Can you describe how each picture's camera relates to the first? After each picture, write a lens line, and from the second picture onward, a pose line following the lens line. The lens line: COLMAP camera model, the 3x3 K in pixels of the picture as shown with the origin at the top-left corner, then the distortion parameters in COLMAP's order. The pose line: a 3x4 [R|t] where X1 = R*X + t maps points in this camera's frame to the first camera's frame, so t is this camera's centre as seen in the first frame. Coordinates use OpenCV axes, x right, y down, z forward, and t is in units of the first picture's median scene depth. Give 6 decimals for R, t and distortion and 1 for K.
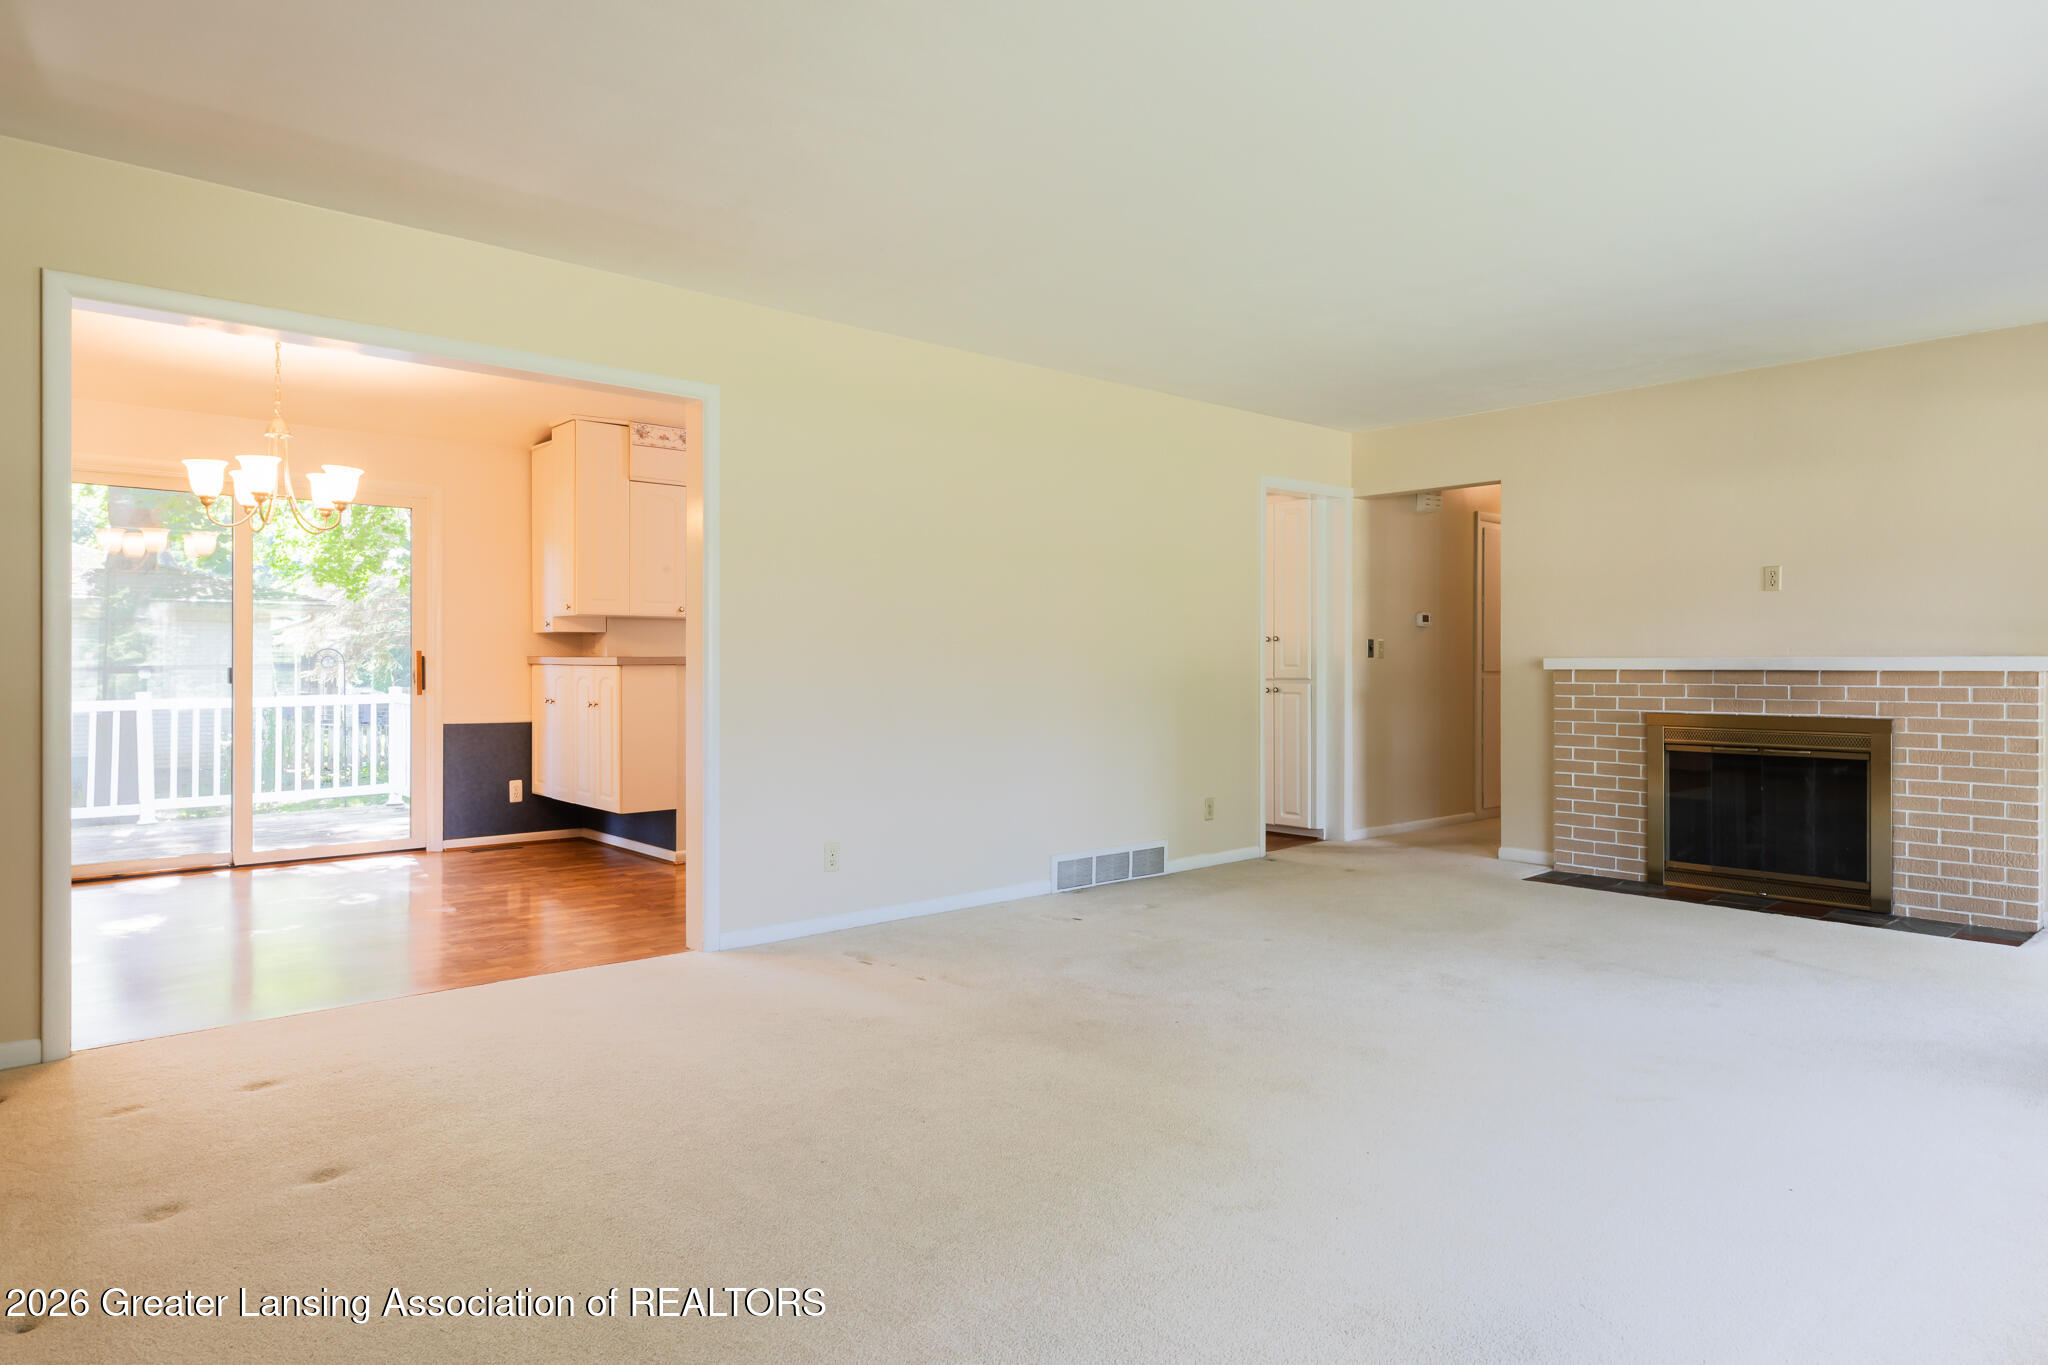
lens RADIAL K [[1205.6, 0, 1024.0], [0, 1205.6, 682.5], [0, 0, 1]] dist [0.000063, -0.000147]
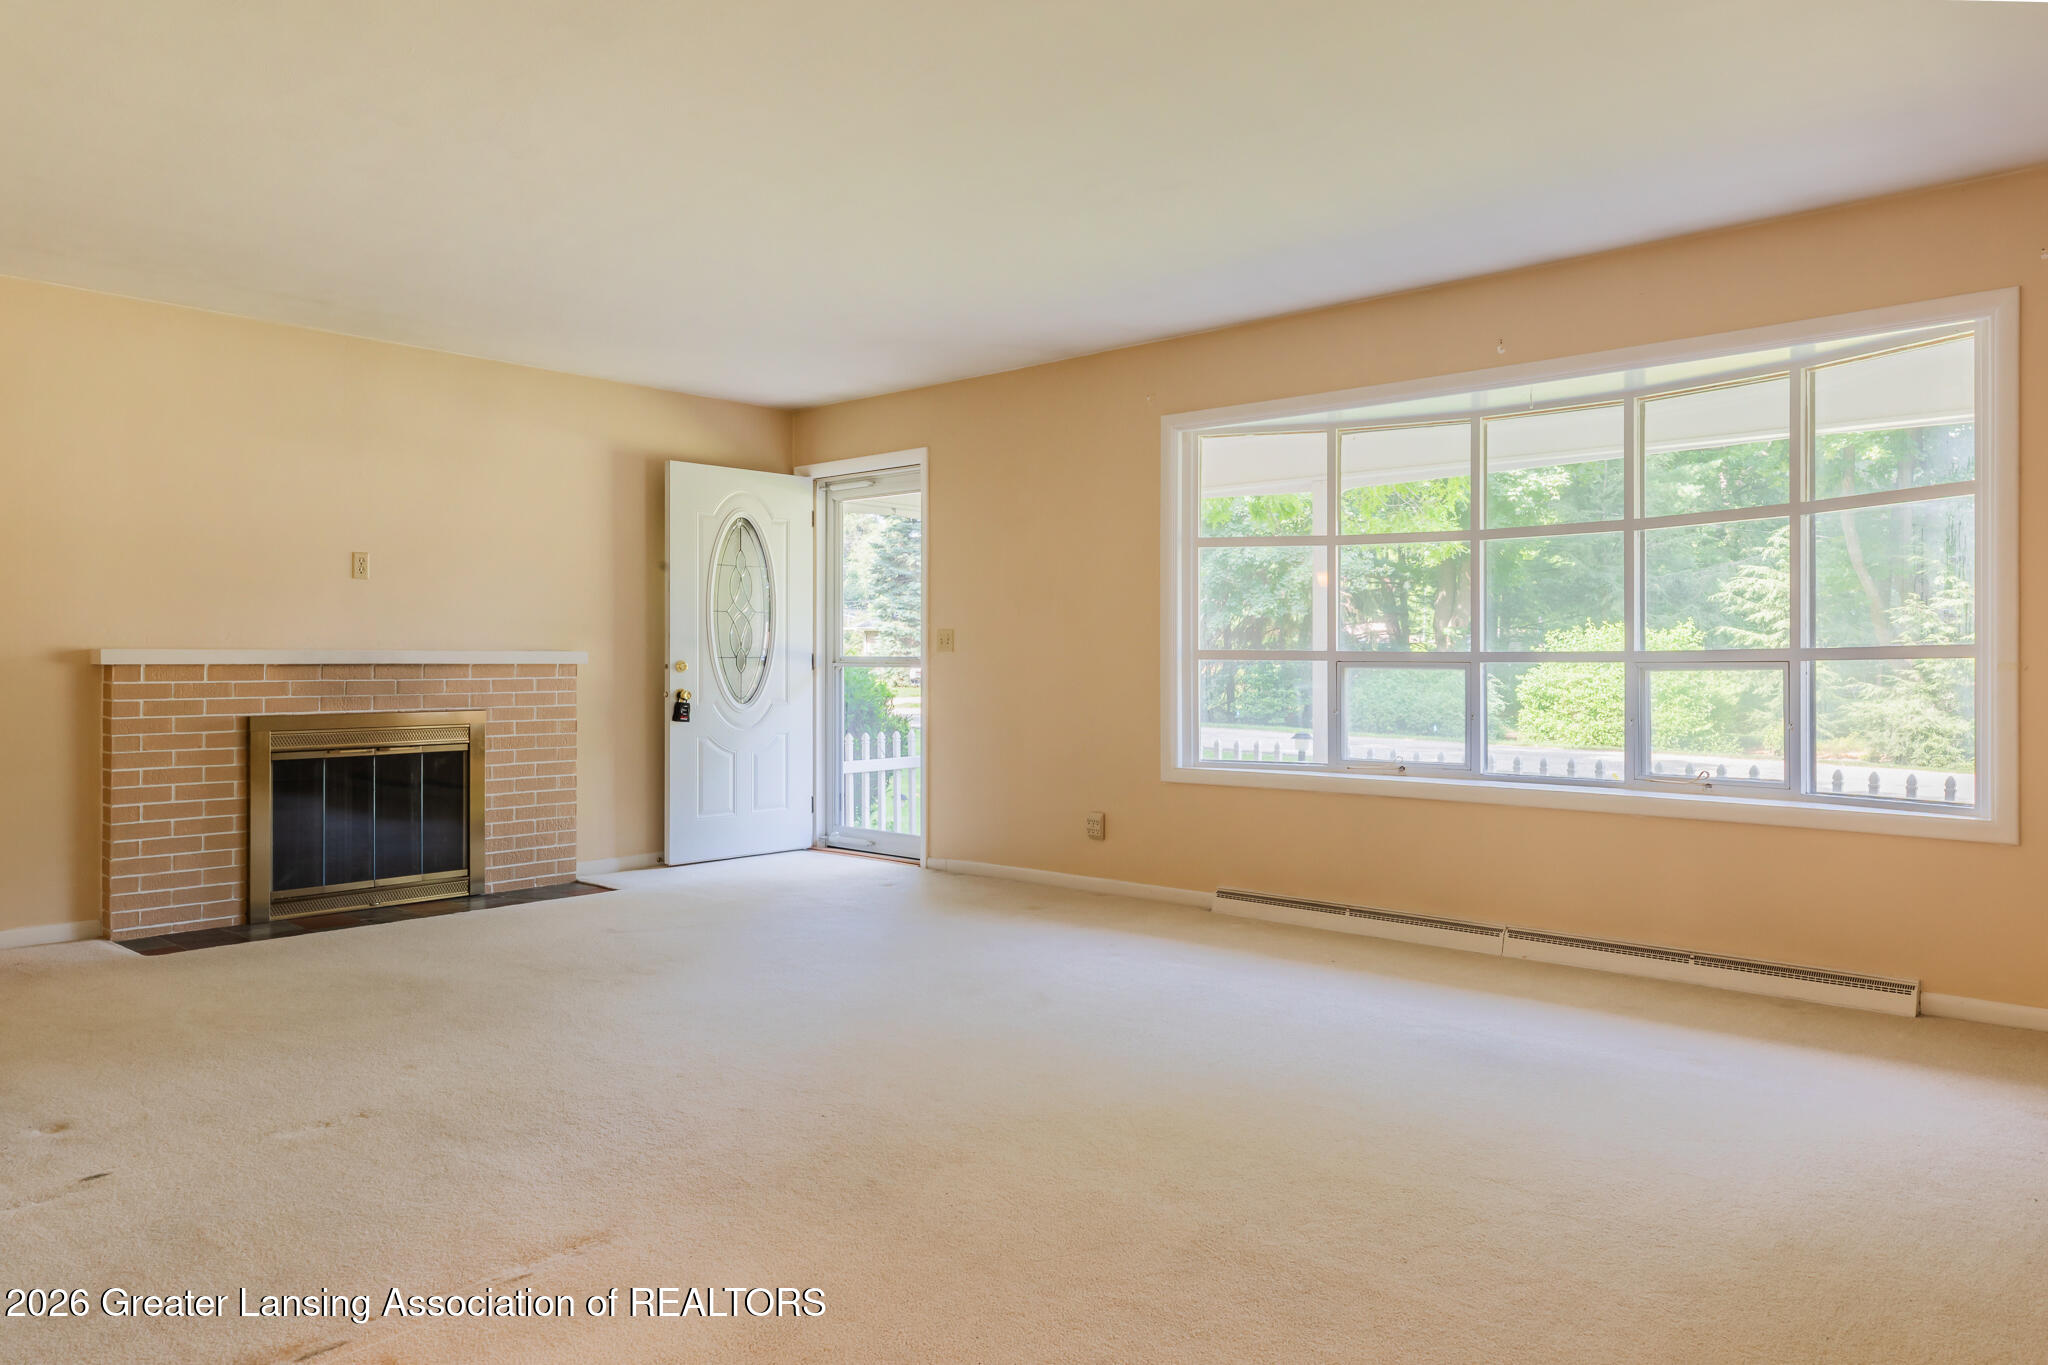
lens RADIAL K [[1375.8, 0, 1024.6], [0, 1375.8, 662.9], [0, 0, 1]] dist [0.001545, -0.000610]
pose [[-0.103511, -0.003666, 0.994622, -0.512999], [0.013186, 0.999900, 0.005058, -0.010148], [-0.994541, 0.013639, -0.103452, 0.626762]]
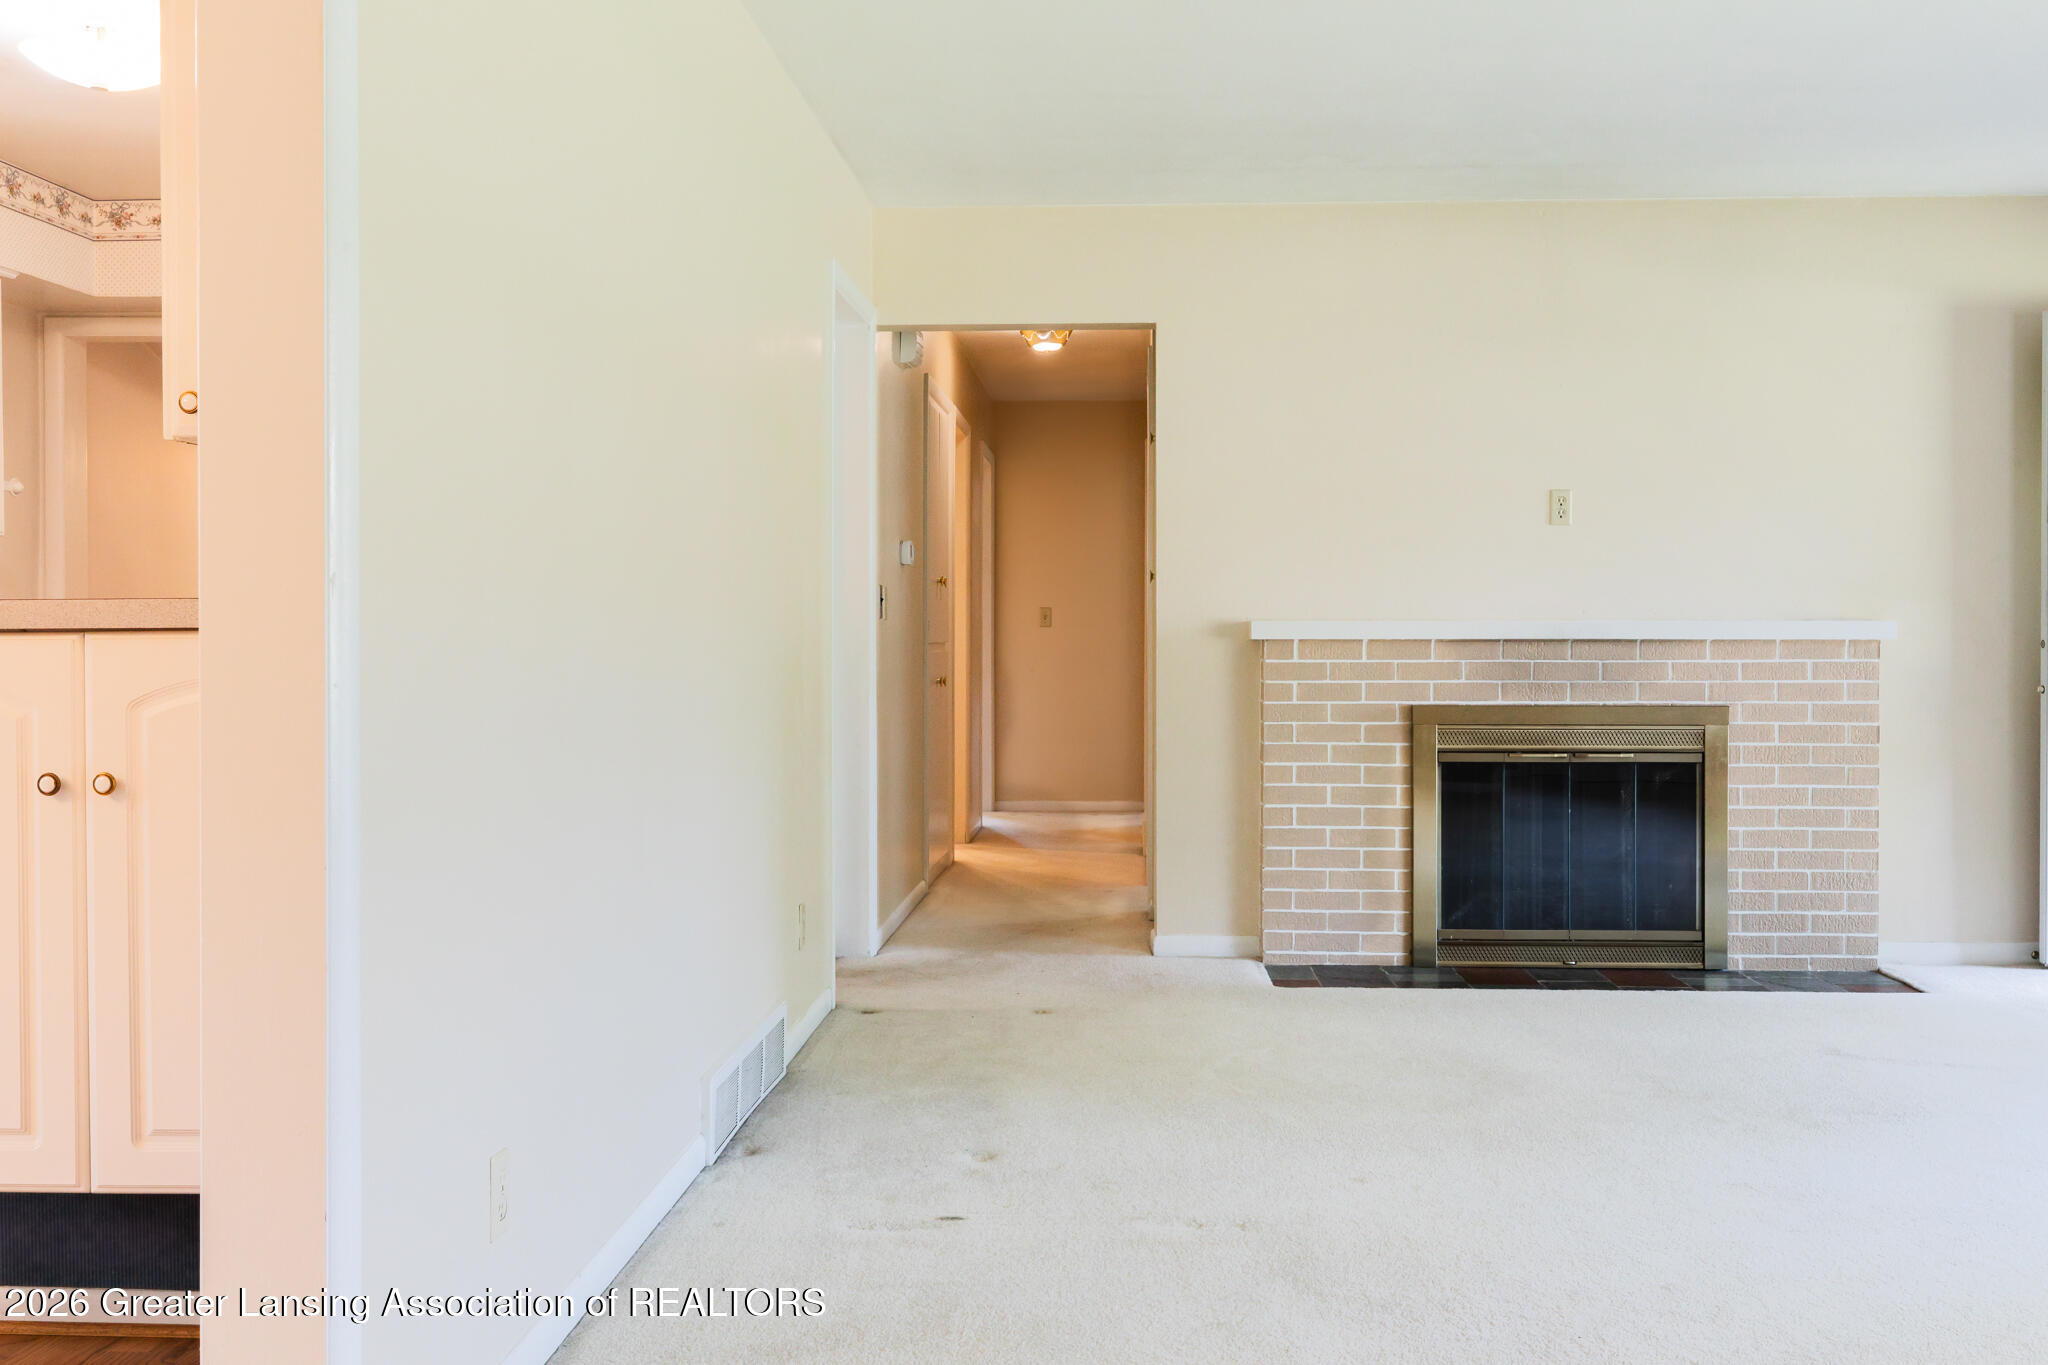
lens RADIAL K [[1925.0, 0, 1022.7], [0, 1925.0, 661.1], [0, 0, 1]] dist [0.005128, 0.008817]
pose [[0.706947, -0.013318, 0.707141, -0.400910], [0.011159, 0.999908, 0.007676, -0.010009], [-0.707178, 0.002464, 0.707031, 0.453963]]
